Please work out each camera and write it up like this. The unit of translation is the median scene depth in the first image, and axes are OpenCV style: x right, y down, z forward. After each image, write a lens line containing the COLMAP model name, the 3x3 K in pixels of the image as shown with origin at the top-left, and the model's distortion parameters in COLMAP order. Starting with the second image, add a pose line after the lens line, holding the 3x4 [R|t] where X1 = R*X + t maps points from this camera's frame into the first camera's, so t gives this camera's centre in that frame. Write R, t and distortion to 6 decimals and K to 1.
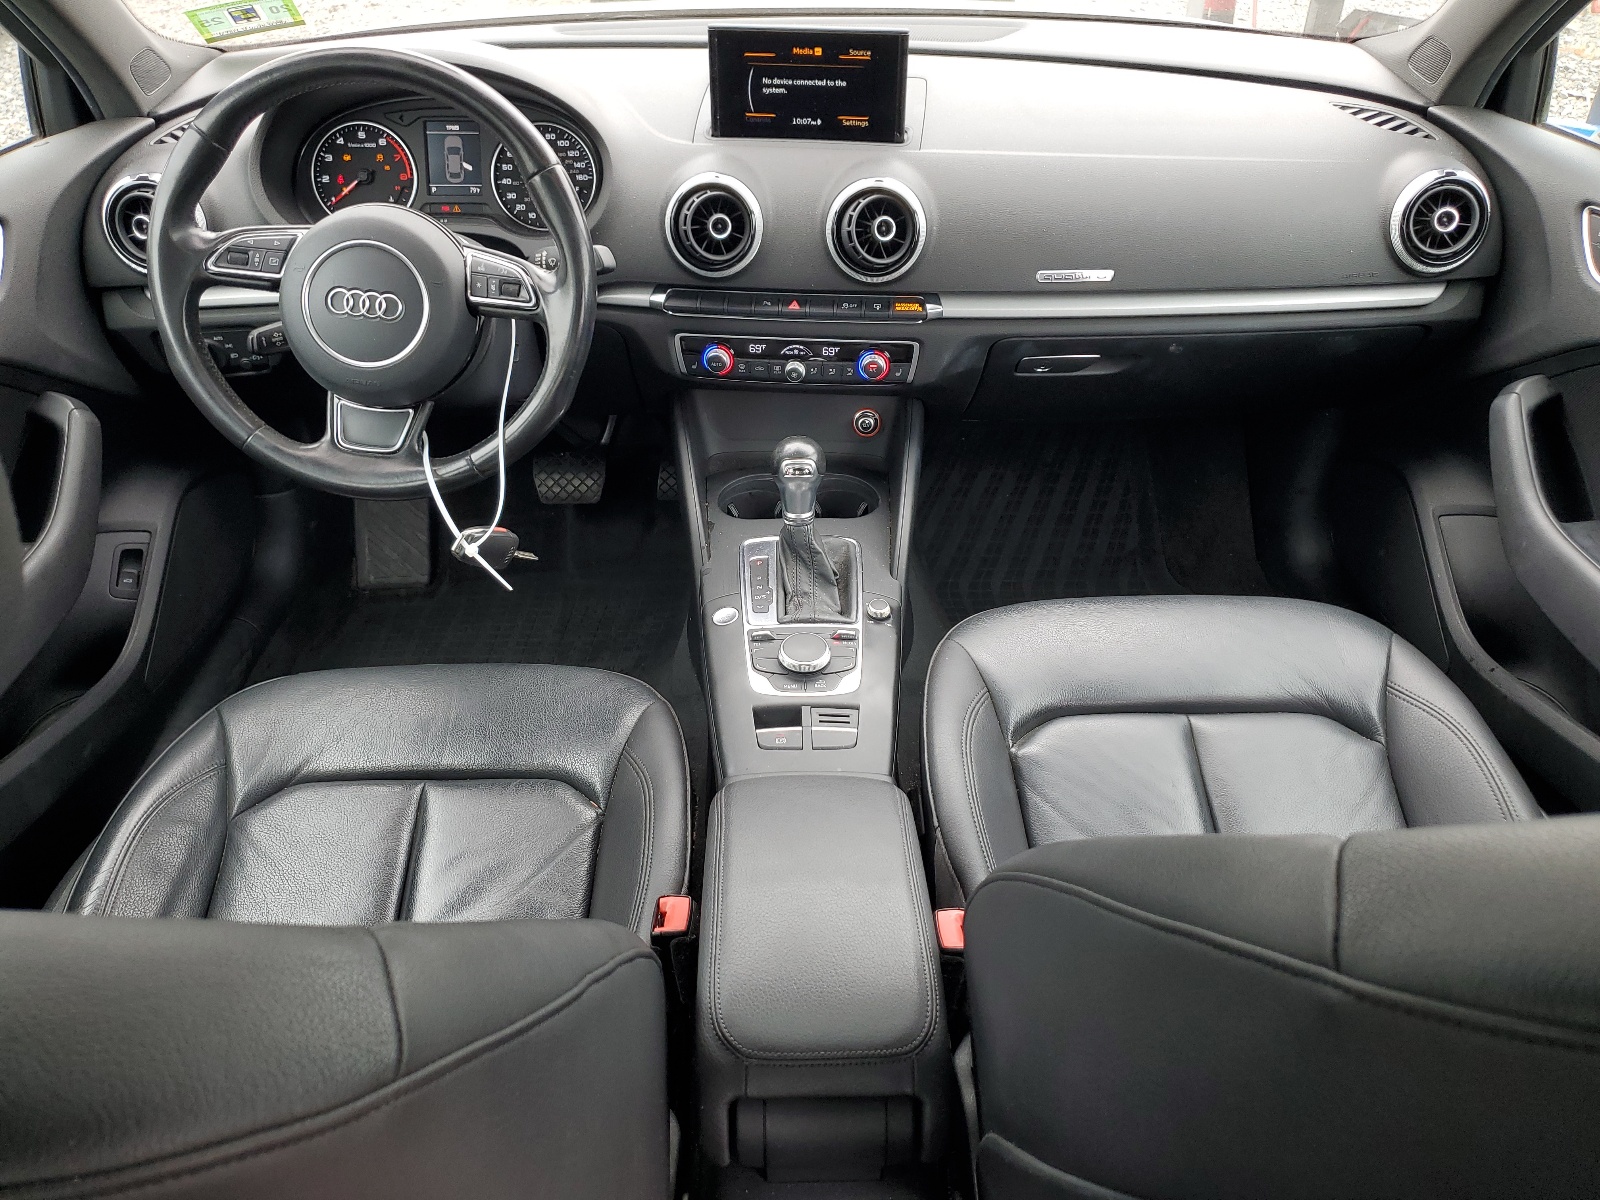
lens RADIAL K [[1218.5, 0, 796.3], [0, 1218.5, 599.1], [0, 0, 1]] dist [-0.016041, -0.002574]
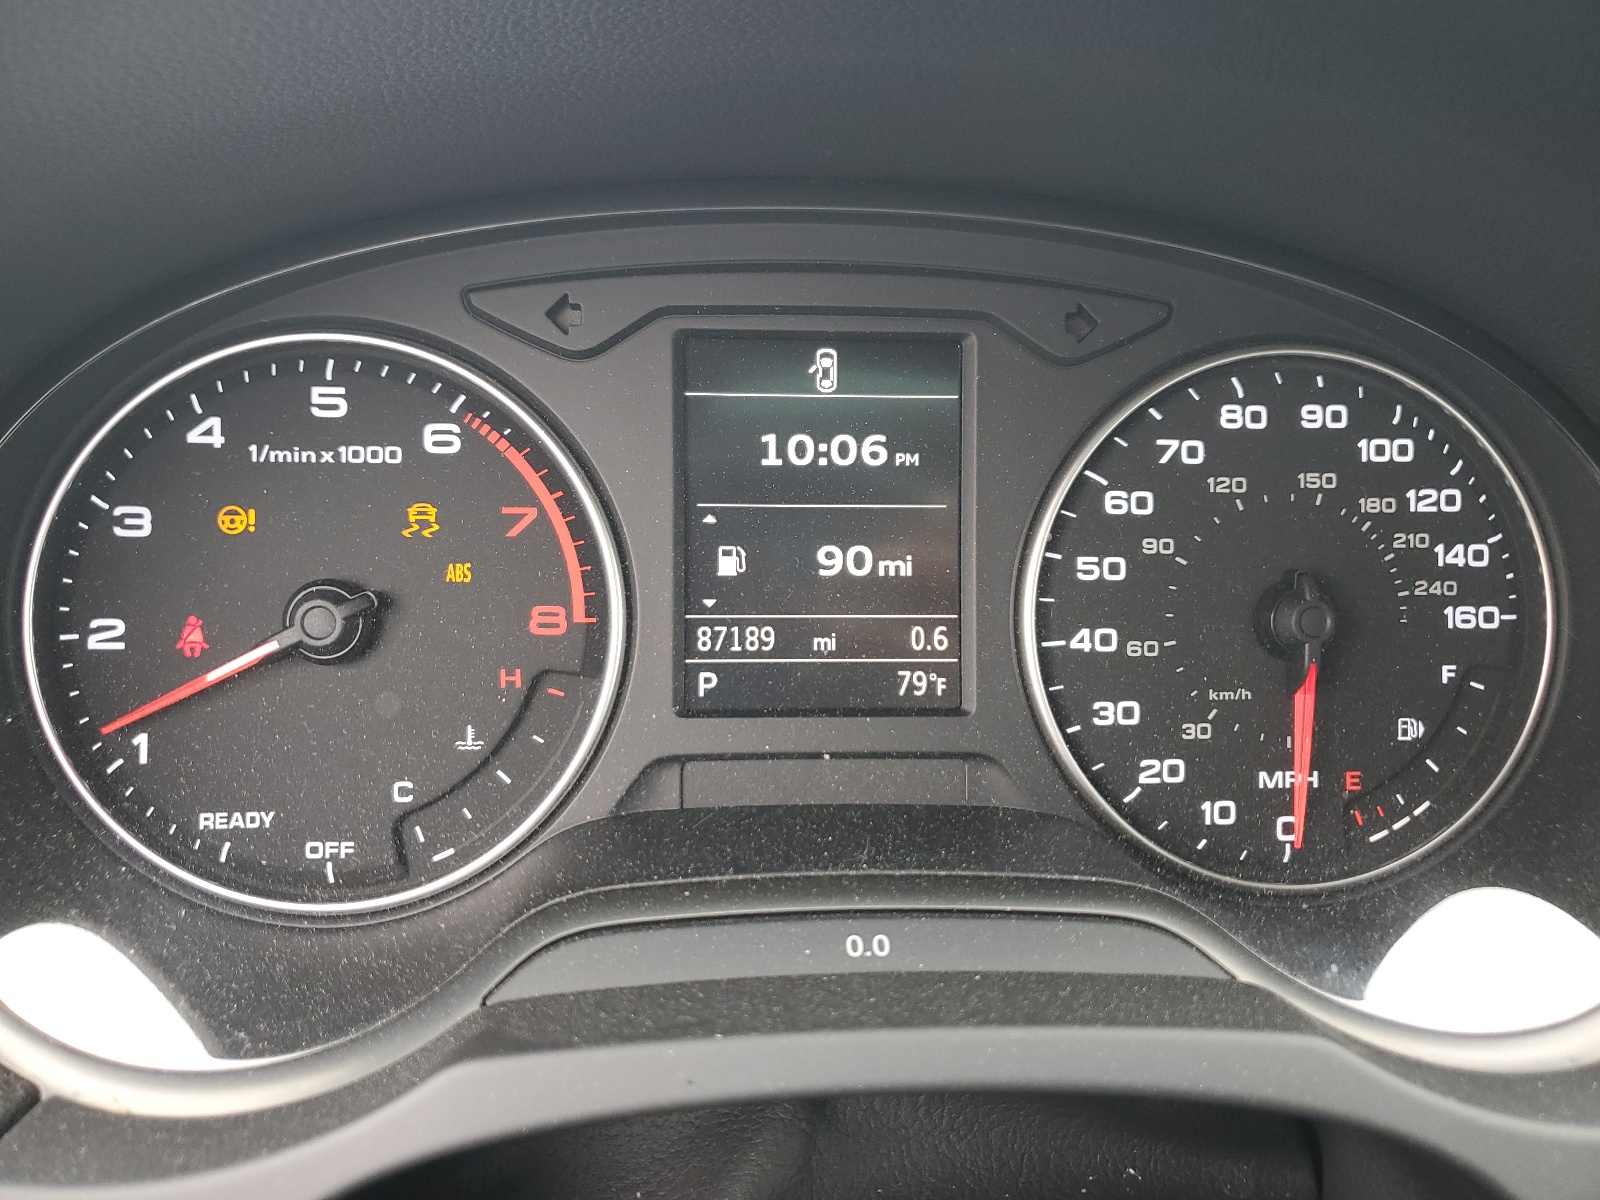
lens RADIAL K [[1218.5, 0, 802.0], [0, 1218.5, 602.6], [0, 0, 1]] dist [-0.016041, -0.002574]
pose [[0.999207, -0.004189, 0.039602, -0.292710], [0.012669, 0.976221, -0.216406, -0.310699], [-0.037753, 0.216736, 0.975500, 0.820391]]
